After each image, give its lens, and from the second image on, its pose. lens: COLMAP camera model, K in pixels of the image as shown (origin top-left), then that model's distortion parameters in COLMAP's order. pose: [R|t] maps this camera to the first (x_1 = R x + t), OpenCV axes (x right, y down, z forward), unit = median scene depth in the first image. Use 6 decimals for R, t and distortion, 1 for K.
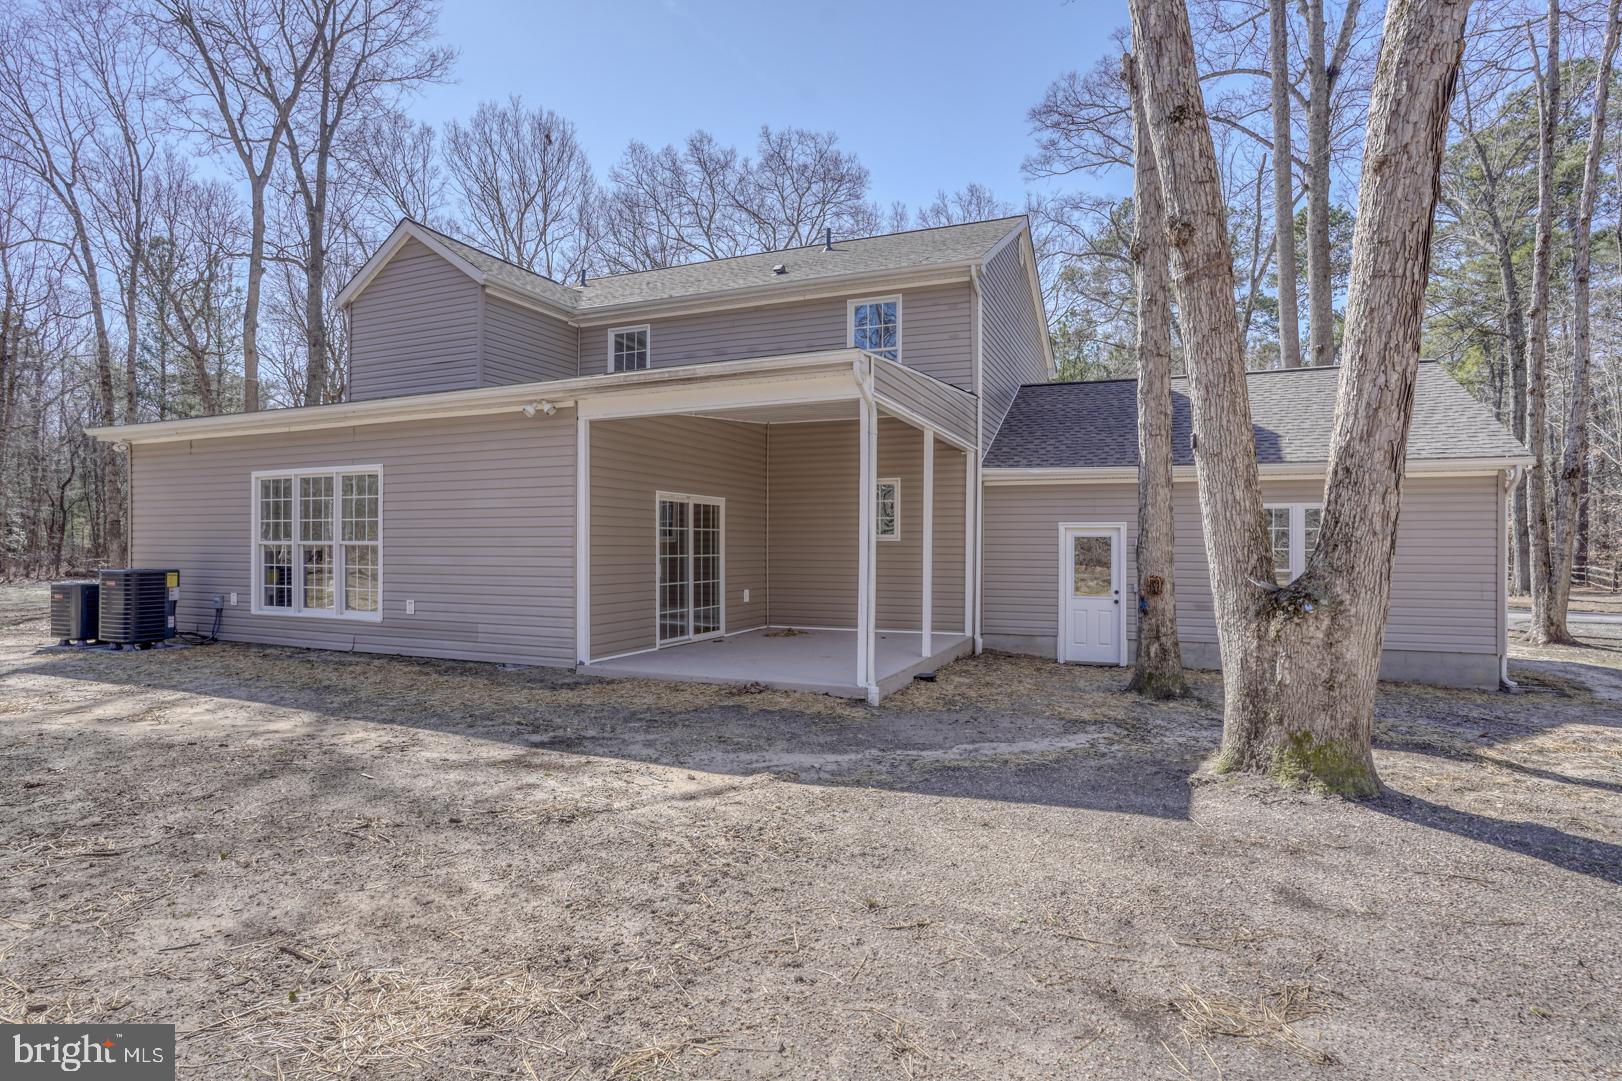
lens RADIAL K [[853.1, 0, 805.1], [0, 853.1, 542.4], [0, 0, 1]] dist [-0.036057, 0.009304]
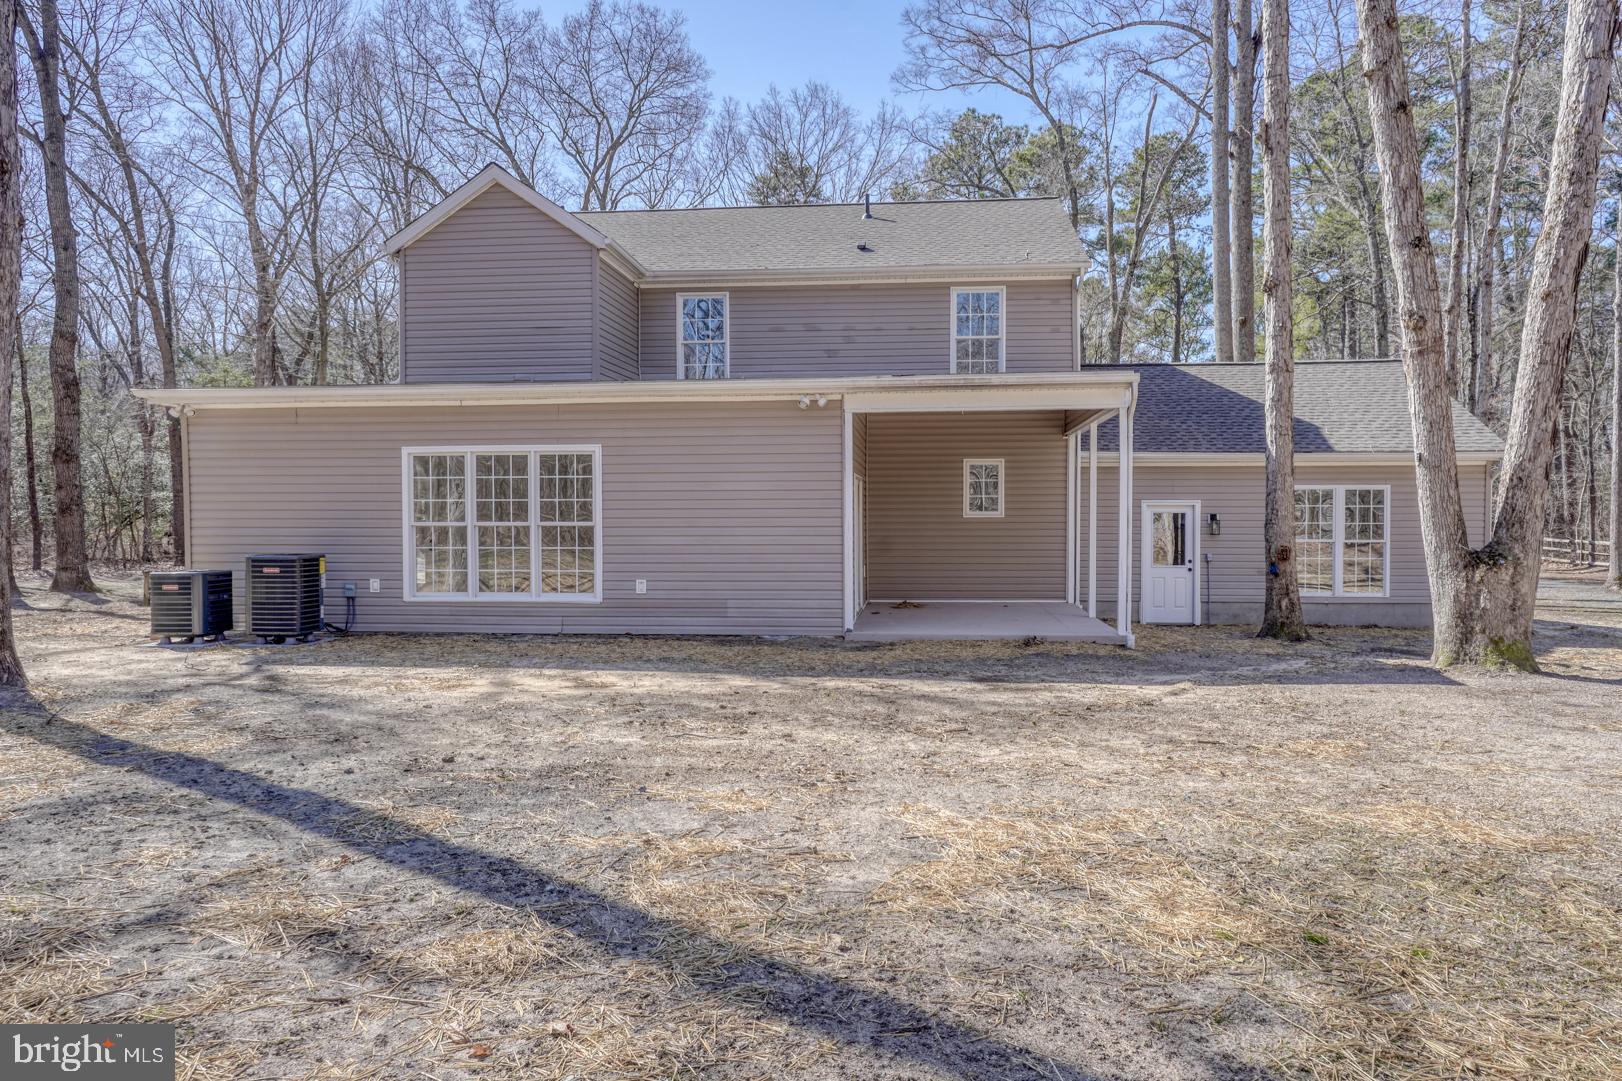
lens RADIAL K [[1134.6, 0, 811.9], [0, 1134.6, 538.6], [0, 0, 1]] dist [0.024165, -0.003697]
pose [[0.954778, -0.011303, 0.297104, -0.720540], [0.003974, 0.999673, 0.025258, -0.016068], [-0.297293, -0.022935, 0.954511, -0.392513]]
